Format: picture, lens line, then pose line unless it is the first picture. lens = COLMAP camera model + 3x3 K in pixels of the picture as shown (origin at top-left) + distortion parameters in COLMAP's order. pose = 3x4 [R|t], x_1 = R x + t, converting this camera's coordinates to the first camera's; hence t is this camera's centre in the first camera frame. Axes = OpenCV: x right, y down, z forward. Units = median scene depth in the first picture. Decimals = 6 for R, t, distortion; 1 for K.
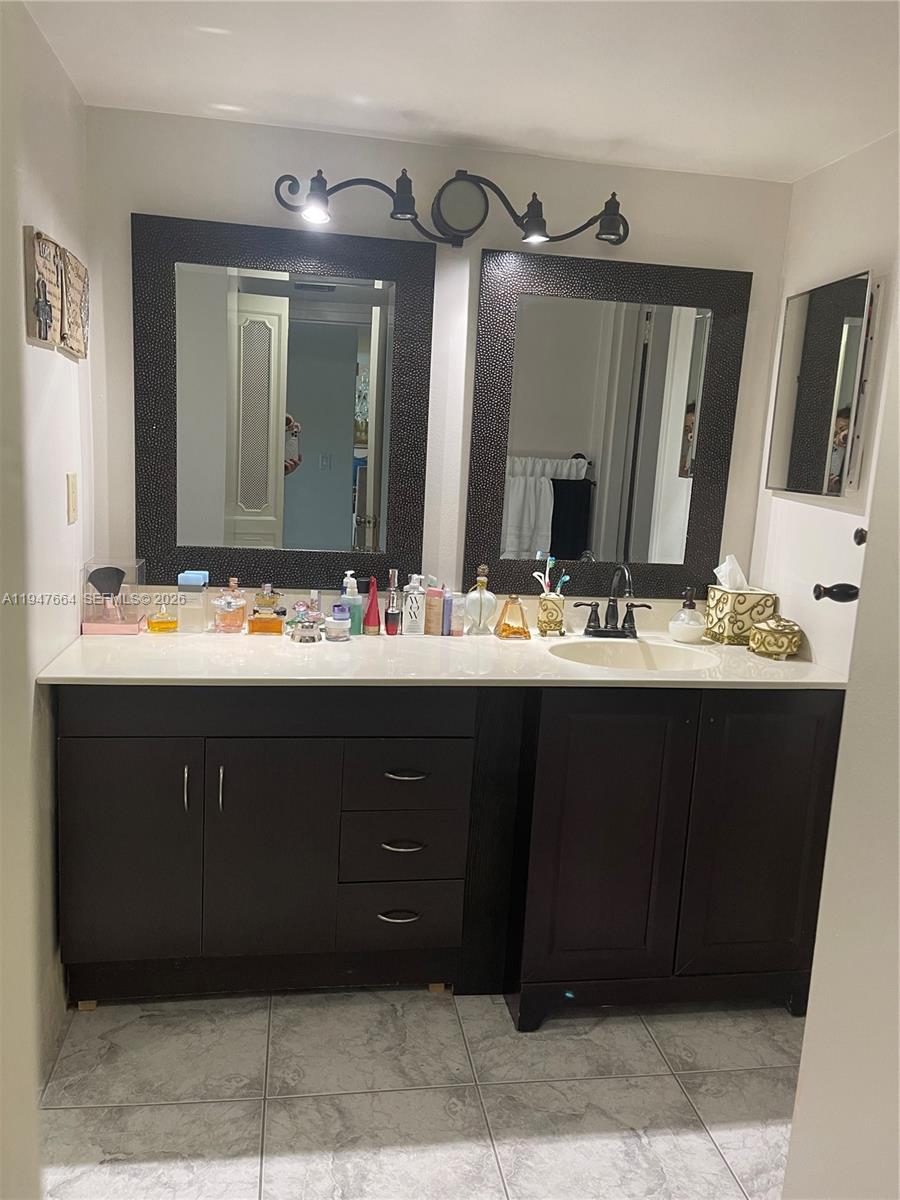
lens RADIAL K [[899.6, 0, 450.0], [0, 899.6, 600.0], [0, 0, 1]] dist [0.084320, -0.100014]
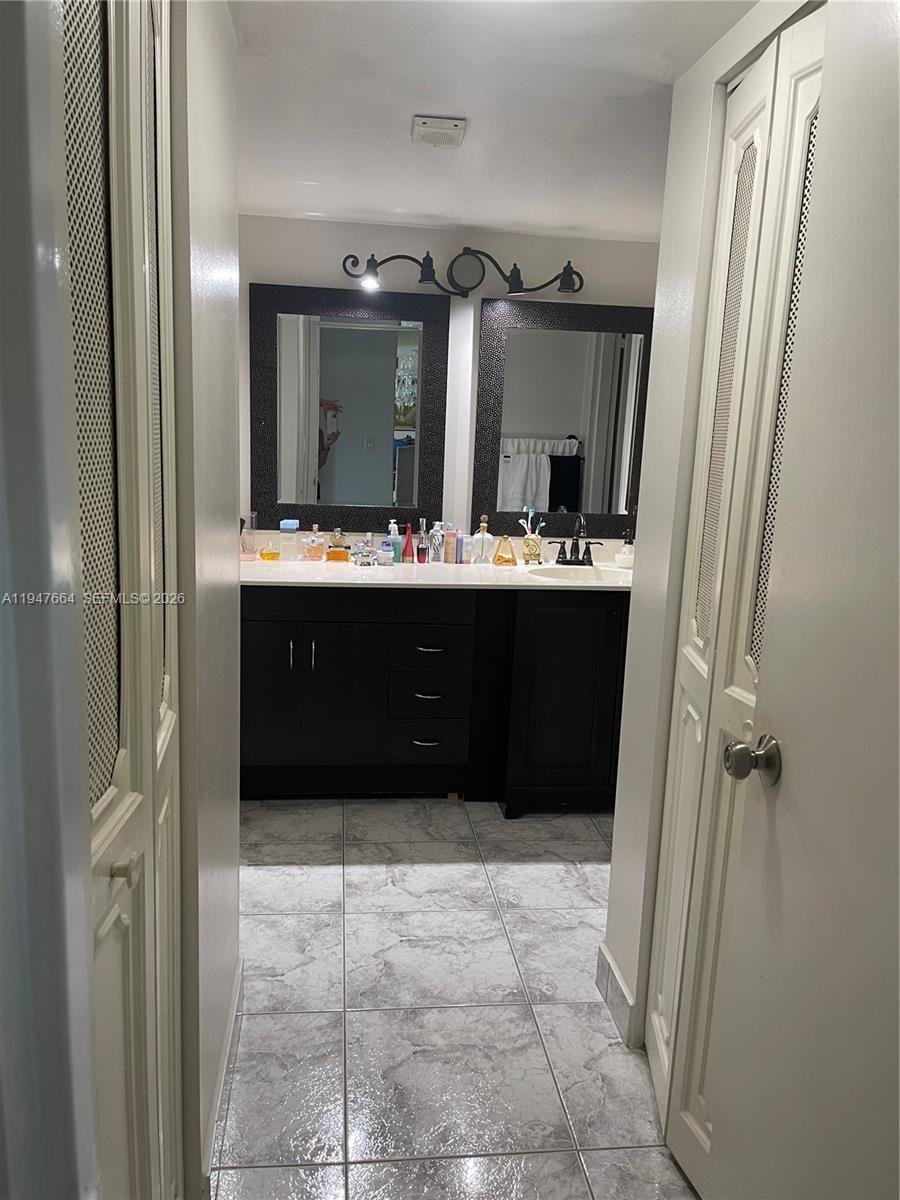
lens RADIAL K [[975.1, 0, 450.0], [0, 975.1, 600.0], [0, 0, 1]] dist [0.105287, 0.000717]
pose [[0.998821, -0.004239, -0.048360, 0.058340], [0.004738, 0.999937, 0.010206, 0.083607], [0.048314, -0.010423, 0.998778, -0.591257]]
